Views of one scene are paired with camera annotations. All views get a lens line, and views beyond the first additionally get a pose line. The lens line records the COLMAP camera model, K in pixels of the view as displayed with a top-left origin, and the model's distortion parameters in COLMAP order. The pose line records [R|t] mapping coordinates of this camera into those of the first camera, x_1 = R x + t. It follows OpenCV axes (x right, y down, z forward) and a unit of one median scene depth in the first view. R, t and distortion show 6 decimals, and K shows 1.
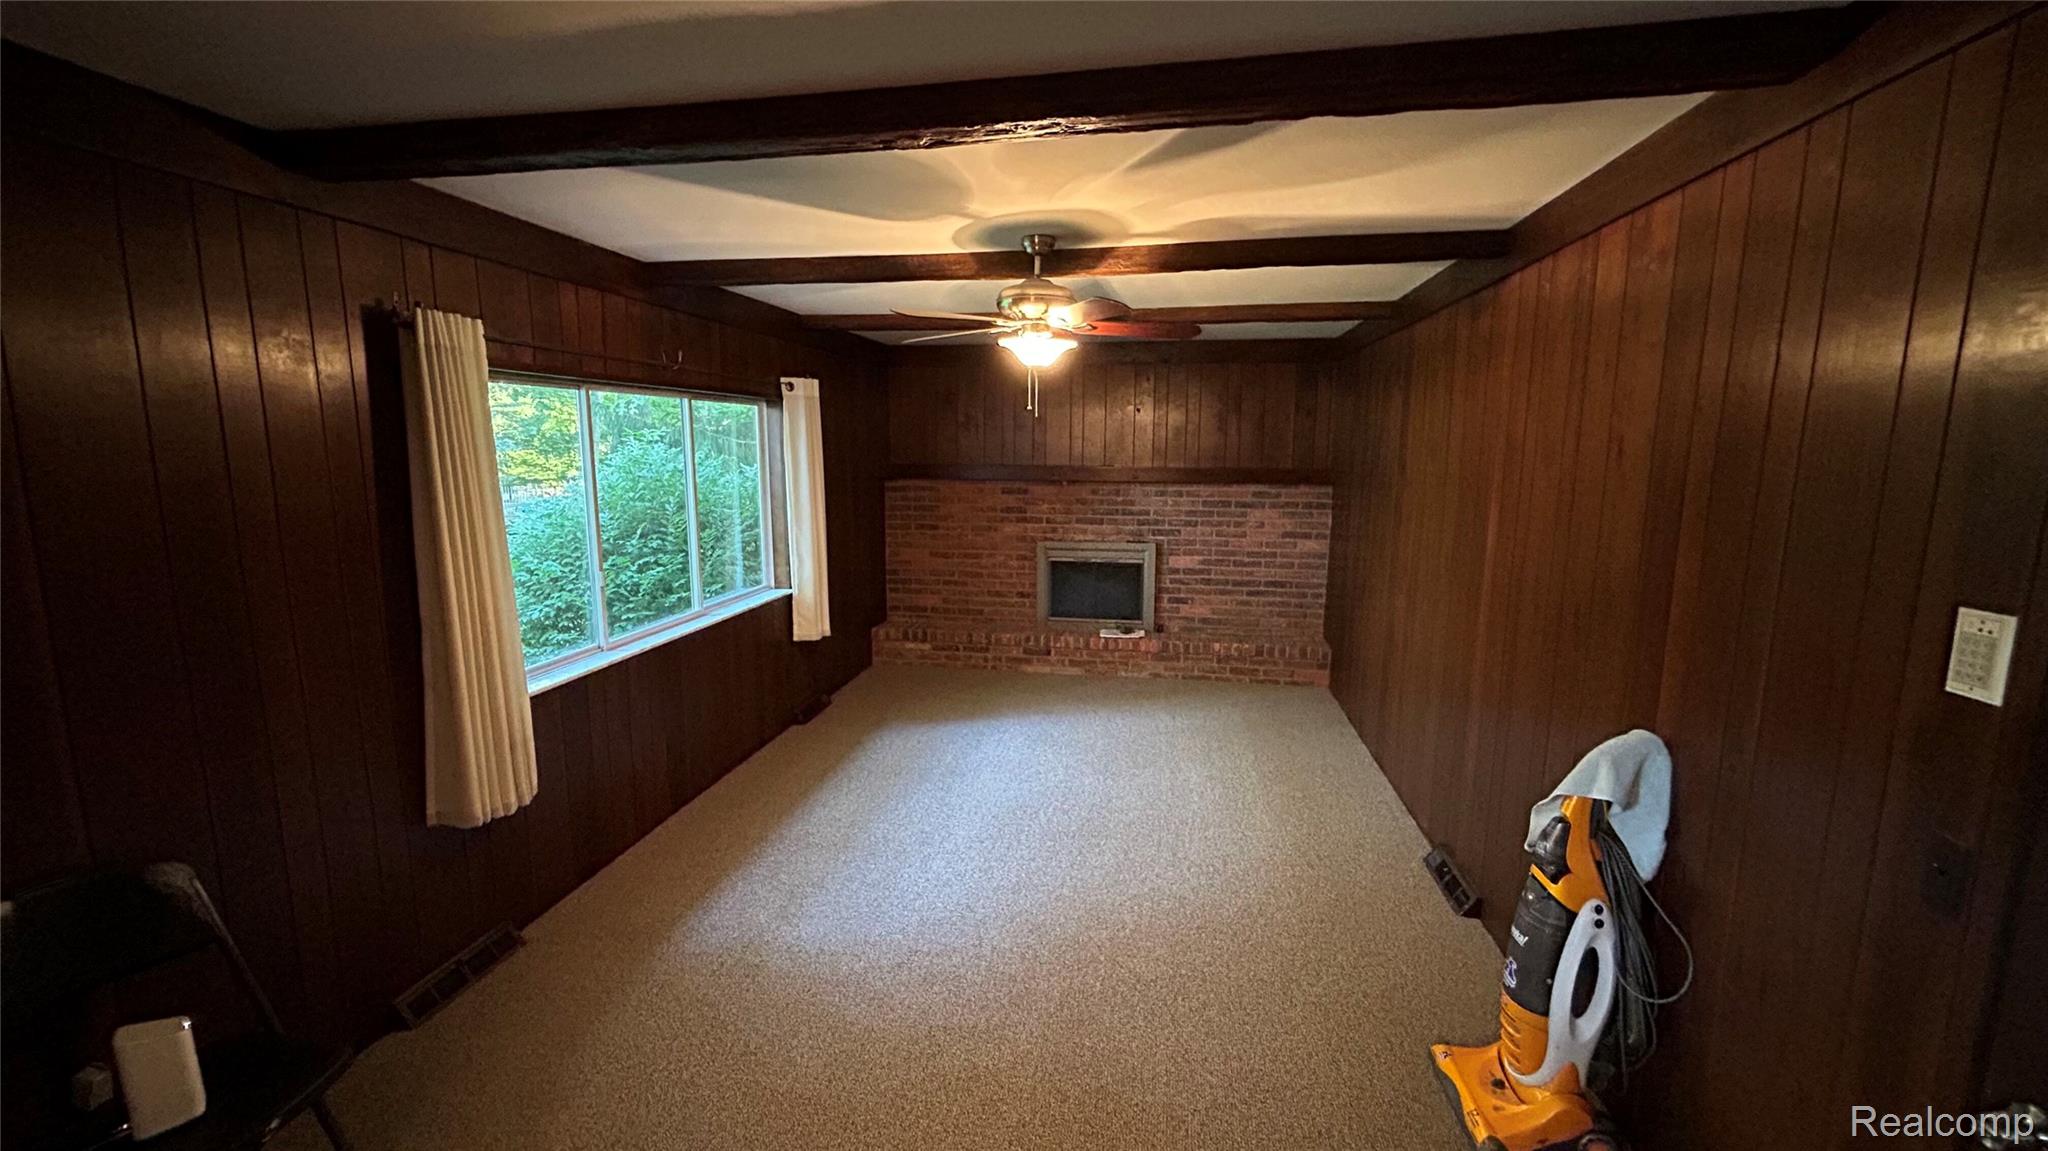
lens RADIAL K [[835.2, 0, 1027.3], [0, 835.2, 572.9], [0, 0, 1]] dist [-0.002431, 0.001134]
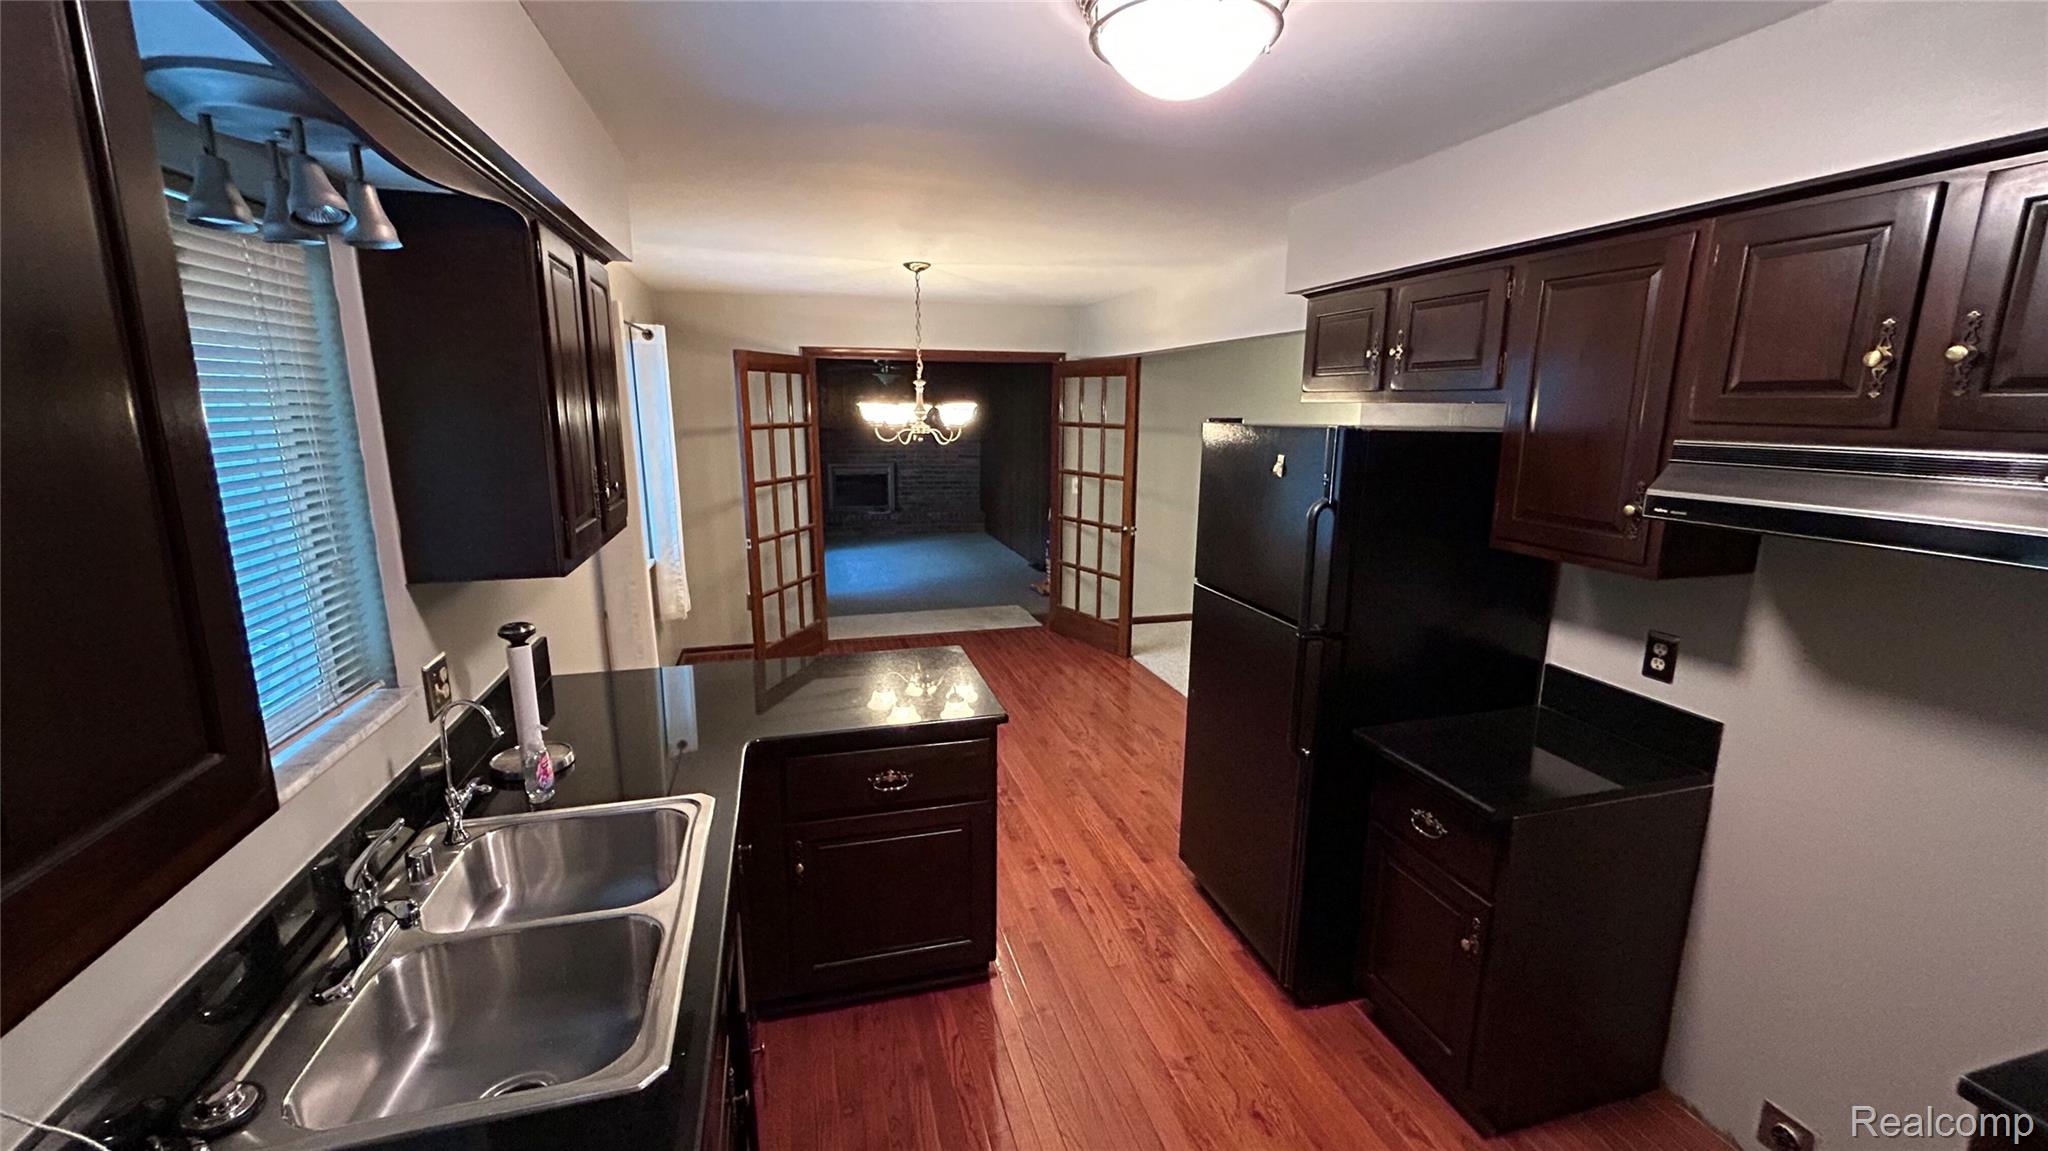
lens RADIAL K [[835.2, 0, 1021.7], [0, 835.2, 570.9], [0, 0, 1]] dist [-0.002431, 0.001134]
pose [[0.903663, -0.083983, 0.419929, -0.469753], [0.063279, 0.996004, 0.063021, 0.127165], [-0.423544, -0.030377, 0.905366, -0.974936]]
